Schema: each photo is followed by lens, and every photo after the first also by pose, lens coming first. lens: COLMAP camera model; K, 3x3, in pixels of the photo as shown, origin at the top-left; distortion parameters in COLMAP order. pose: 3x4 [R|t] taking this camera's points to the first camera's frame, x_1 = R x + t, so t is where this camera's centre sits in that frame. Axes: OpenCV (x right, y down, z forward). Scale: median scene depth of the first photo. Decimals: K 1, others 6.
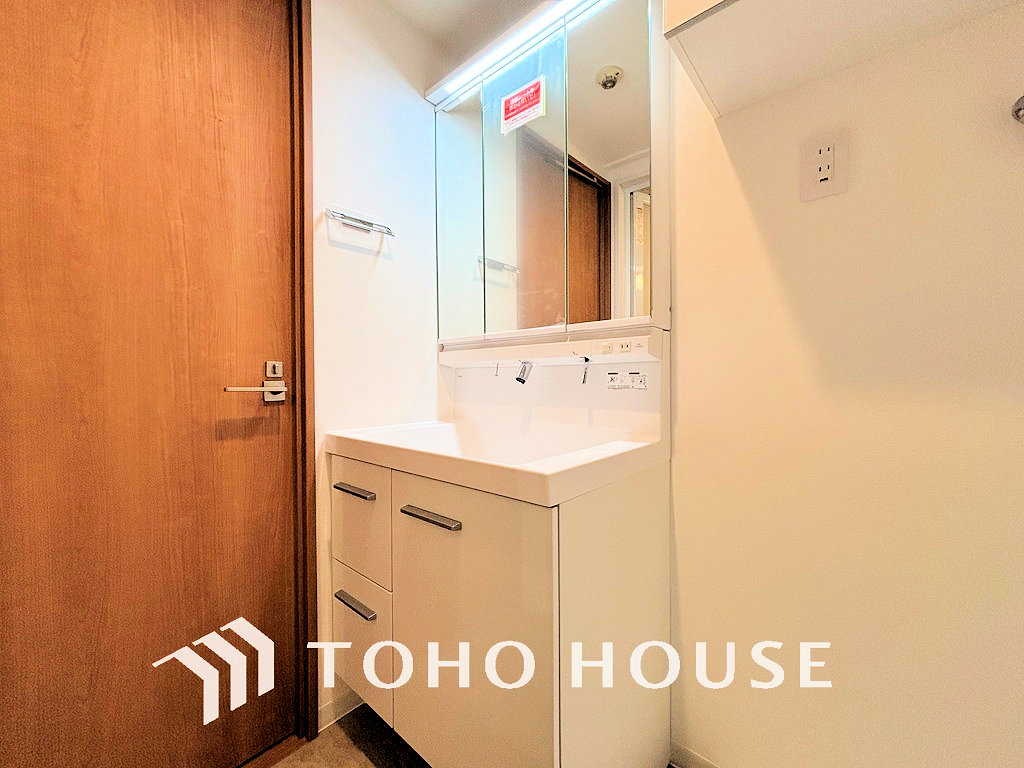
lens RADIAL K [[407.1, 0, 510.4], [0, 407.1, 382.8], [0, 0, 1]] dist [-0.002966, 0.000731]
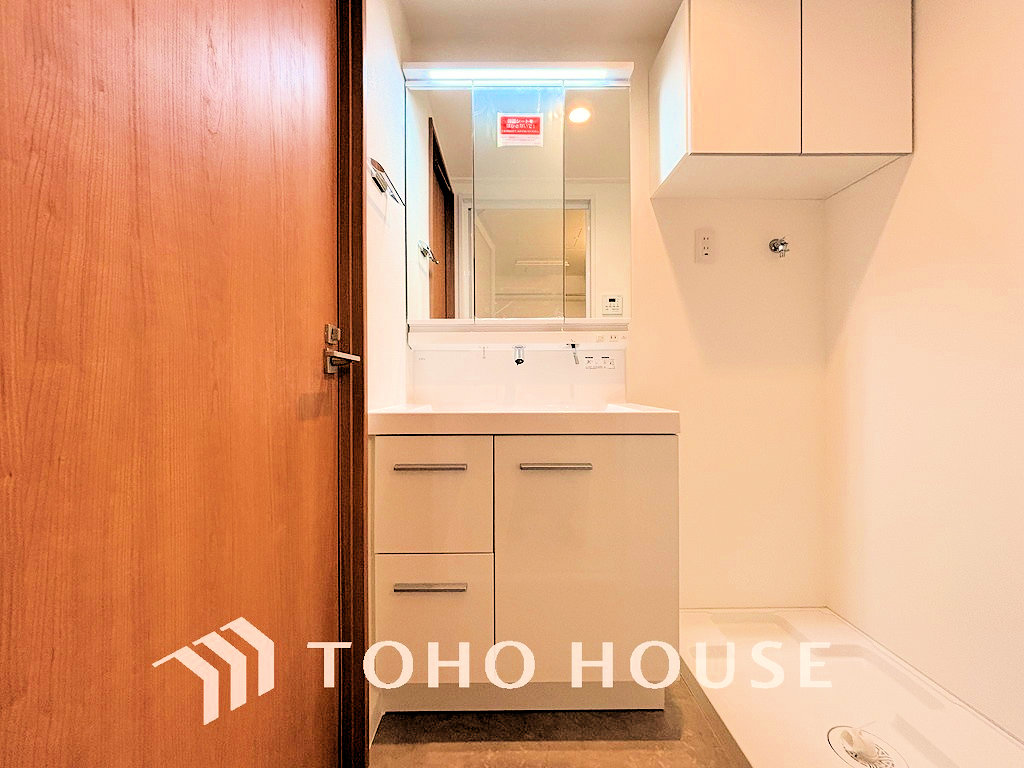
lens RADIAL K [[407.1, 0, 509.5], [0, 407.1, 384.2], [0, 0, 1]] dist [-0.002966, 0.000731]
pose [[0.753518, -0.001162, 0.657426, -0.824938], [0.007393, 0.999950, -0.006706, 0.072127], [-0.657386, 0.009914, 0.753489, 0.146107]]
